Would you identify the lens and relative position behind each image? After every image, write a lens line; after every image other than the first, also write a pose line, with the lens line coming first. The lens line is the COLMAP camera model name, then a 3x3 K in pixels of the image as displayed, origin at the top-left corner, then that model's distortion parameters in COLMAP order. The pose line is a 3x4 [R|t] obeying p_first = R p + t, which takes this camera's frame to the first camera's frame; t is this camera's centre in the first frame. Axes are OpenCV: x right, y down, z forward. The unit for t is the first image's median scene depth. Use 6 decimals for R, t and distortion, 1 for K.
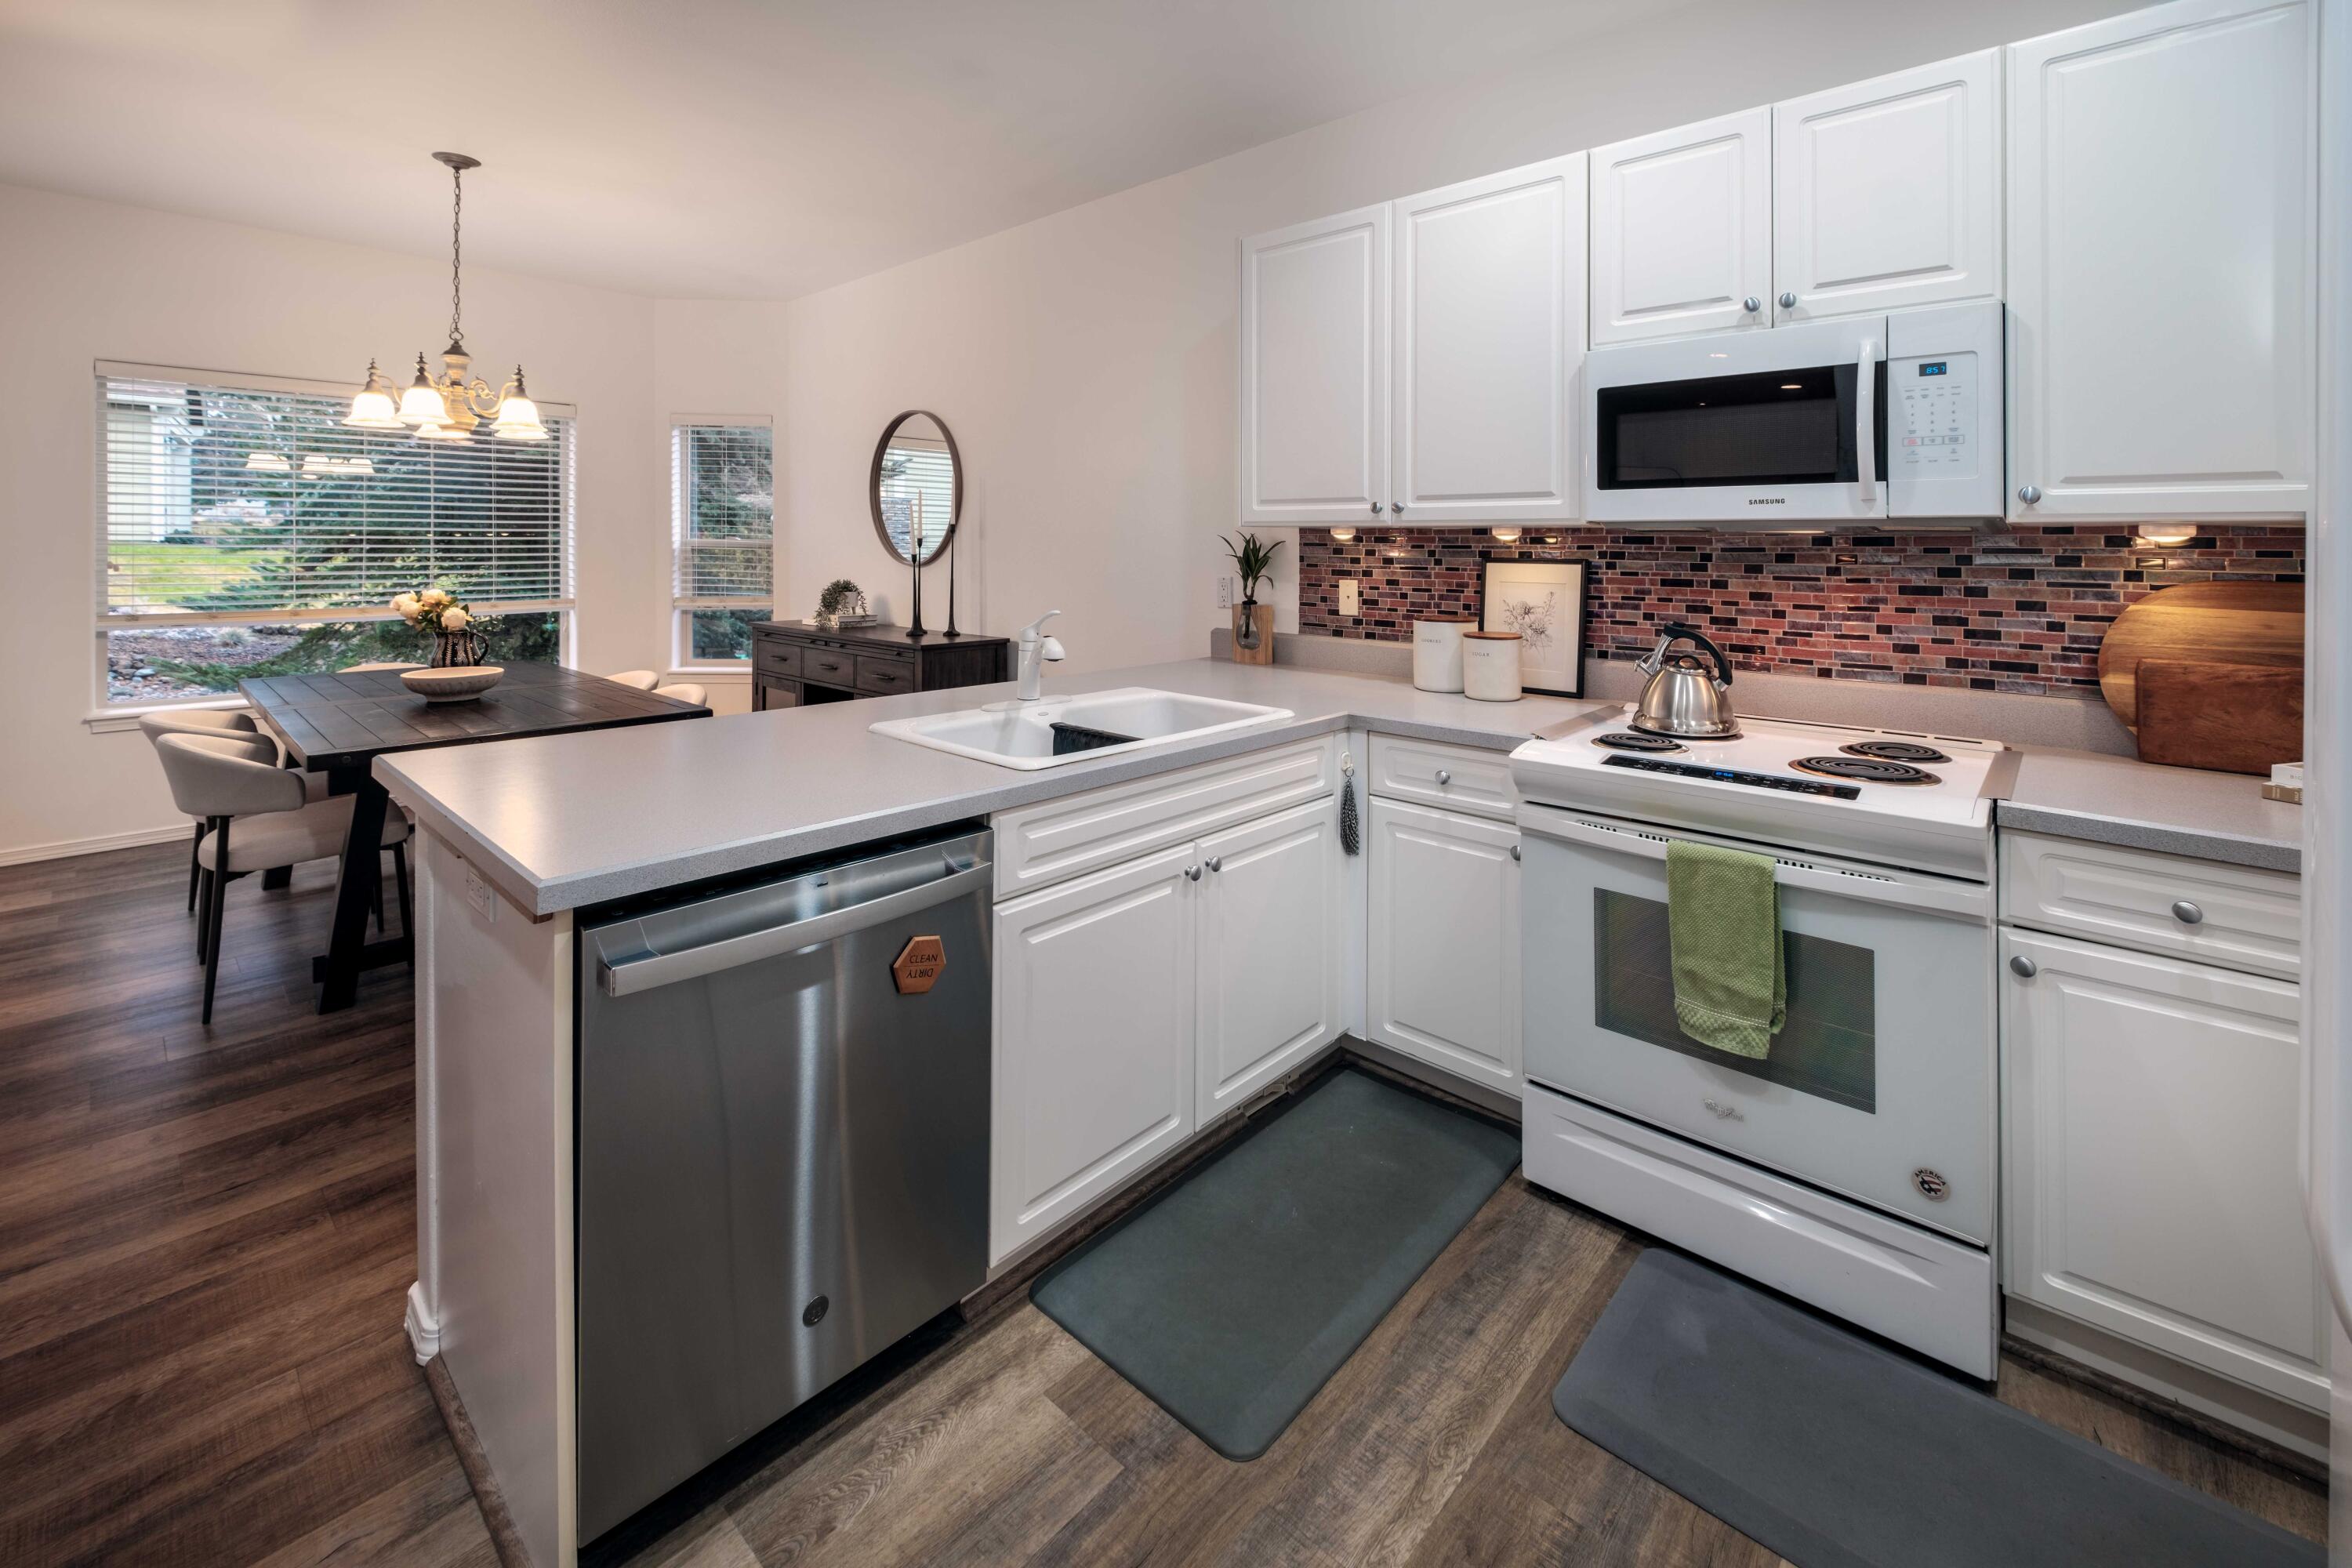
lens RADIAL K [[994.9, 0, 1169.0], [0, 994.9, 539.9], [0, 0, 1]] dist [-0.001578, -0.000042]
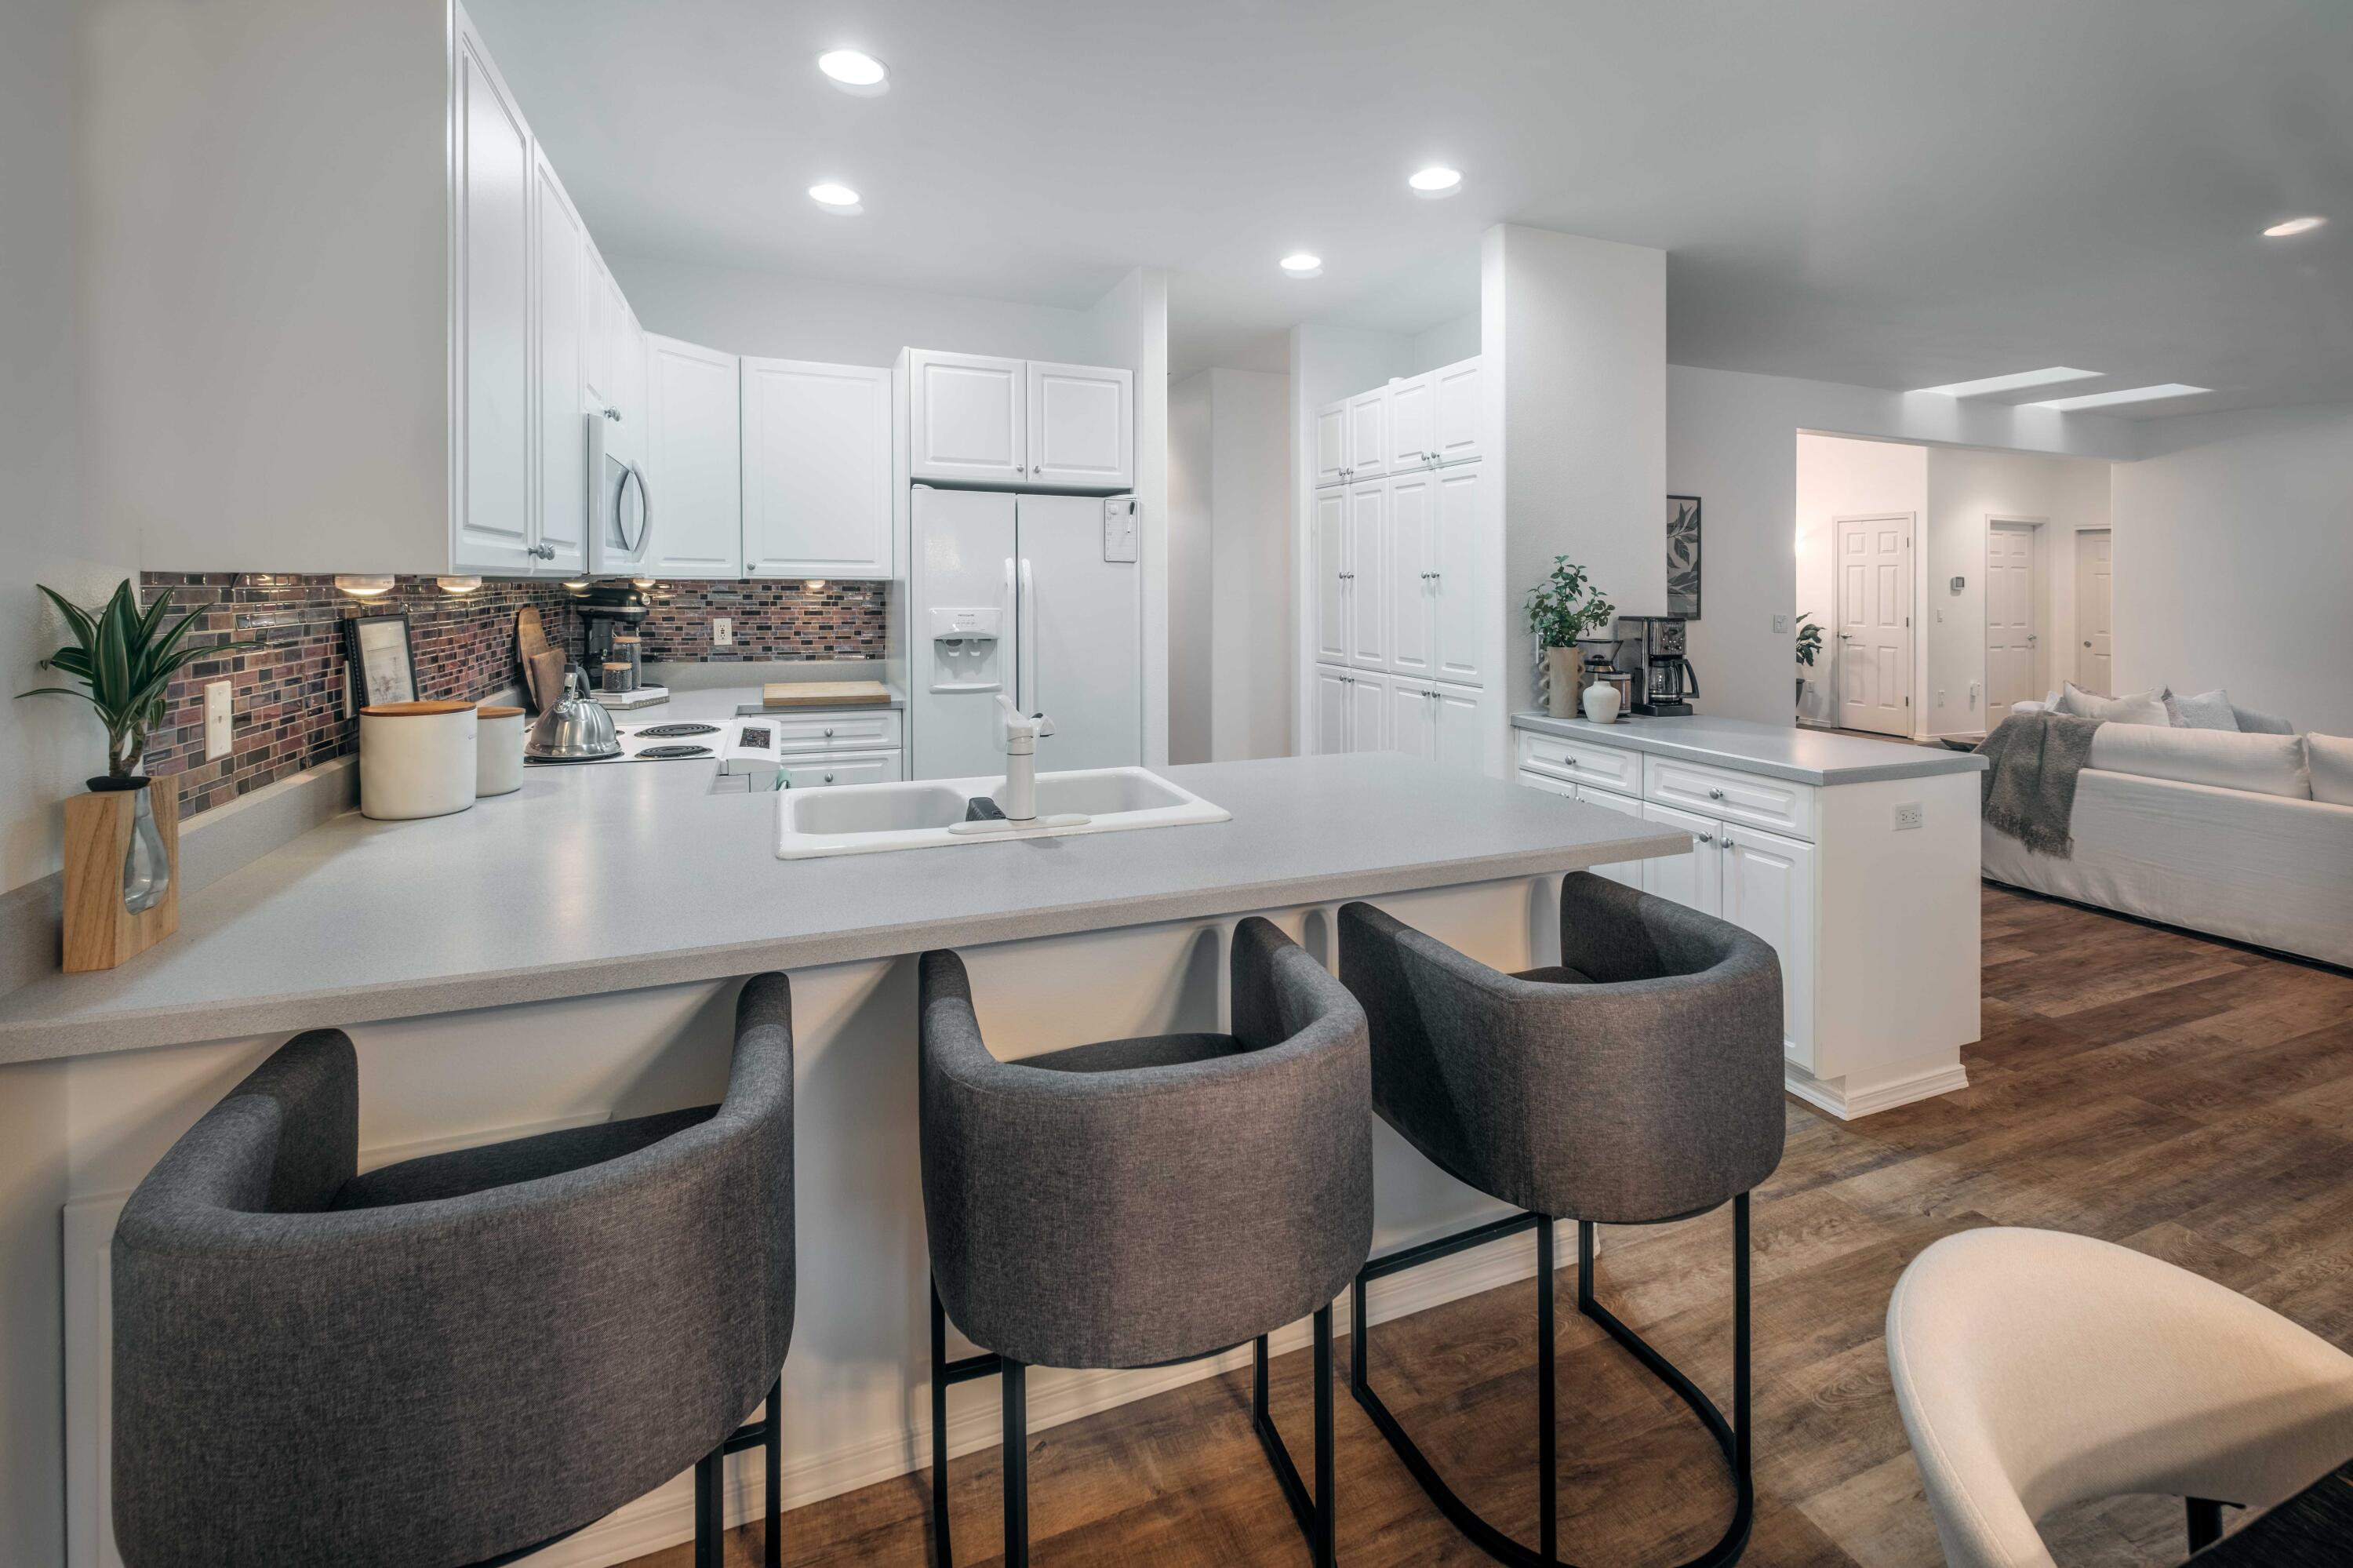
lens RADIAL K [[1006.0, 0, 1182.0], [0, 1006.0, 591.7], [0, 0, 1]] dist [-0.000480, -0.000332]
pose [[-0.905936, -0.015871, 0.423117, -0.533936], [-0.012547, 0.999865, 0.010640, -0.016898], [-0.423229, 0.004330, -0.906012, 1.523955]]
